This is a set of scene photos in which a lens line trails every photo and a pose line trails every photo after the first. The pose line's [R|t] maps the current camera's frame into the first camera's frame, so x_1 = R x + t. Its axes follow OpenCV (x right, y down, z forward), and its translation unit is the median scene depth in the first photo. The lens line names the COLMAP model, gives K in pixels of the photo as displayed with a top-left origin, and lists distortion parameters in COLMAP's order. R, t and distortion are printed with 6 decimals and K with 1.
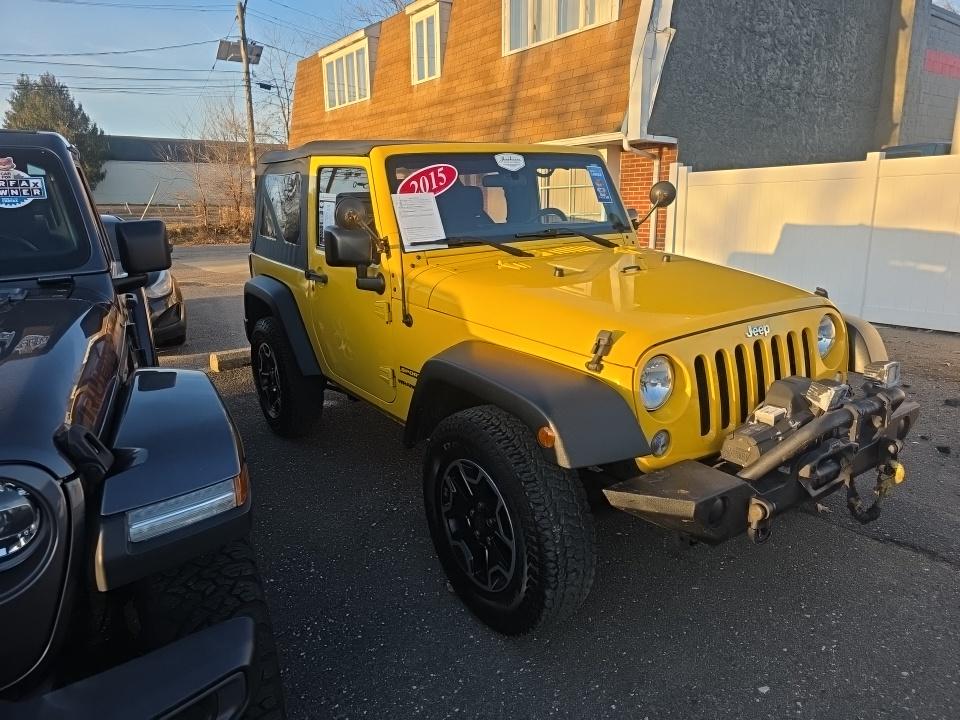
lens RADIAL K [[654.9, 0, 480.0], [0, 654.9, 360.0], [0, 0, 1]] dist [0.057743, -0.051325]
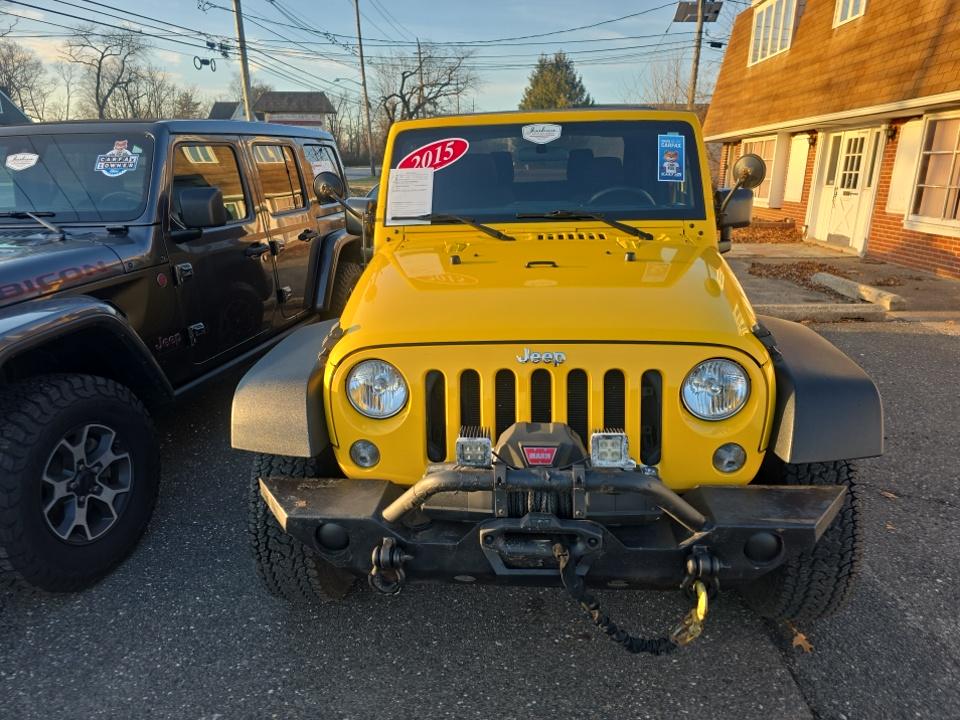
lens RADIAL K [[654.9, 0, 480.0], [0, 654.9, 360.0], [0, 0, 1]] dist [0.057743, -0.051325]
pose [[0.774738, 0.190060, -0.603041, 0.172919], [-0.158276, 0.981683, 0.106056, -0.023137], [0.612152, 0.013281, 0.790628, 0.070017]]
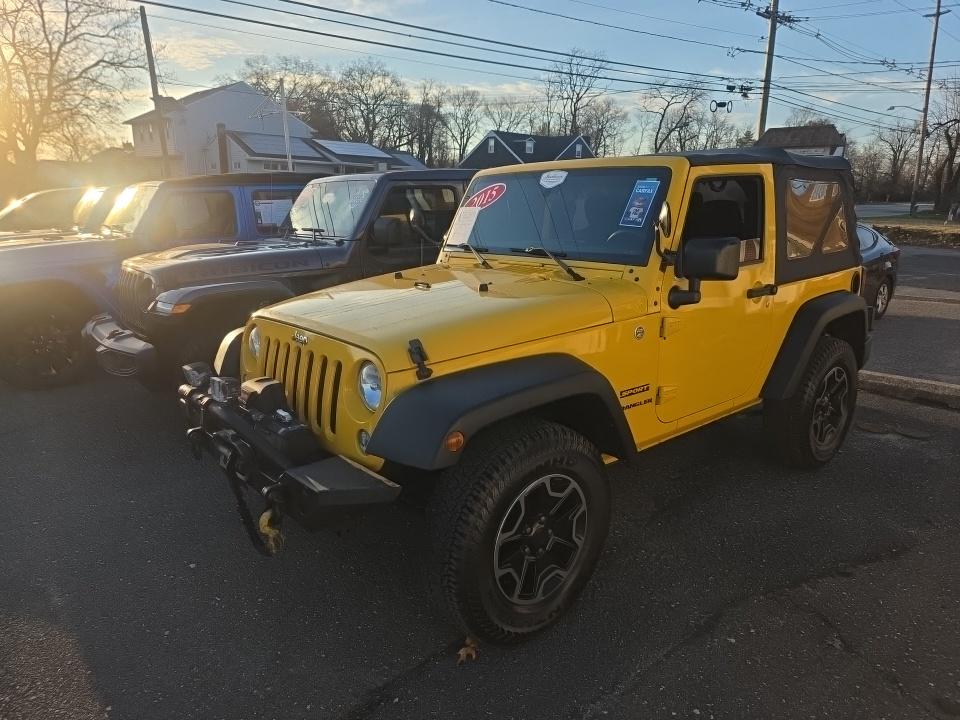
lens RADIAL K [[665.7, 0, 480.0], [0, 665.7, 360.0], [0, 0, 1]] dist [-0.006173, -0.005215]
pose [[0.101552, 0.251752, -0.962449, 0.319992], [-0.247418, 0.943444, 0.220674, -0.069987], [0.963572, 0.215717, 0.158096, 0.233853]]
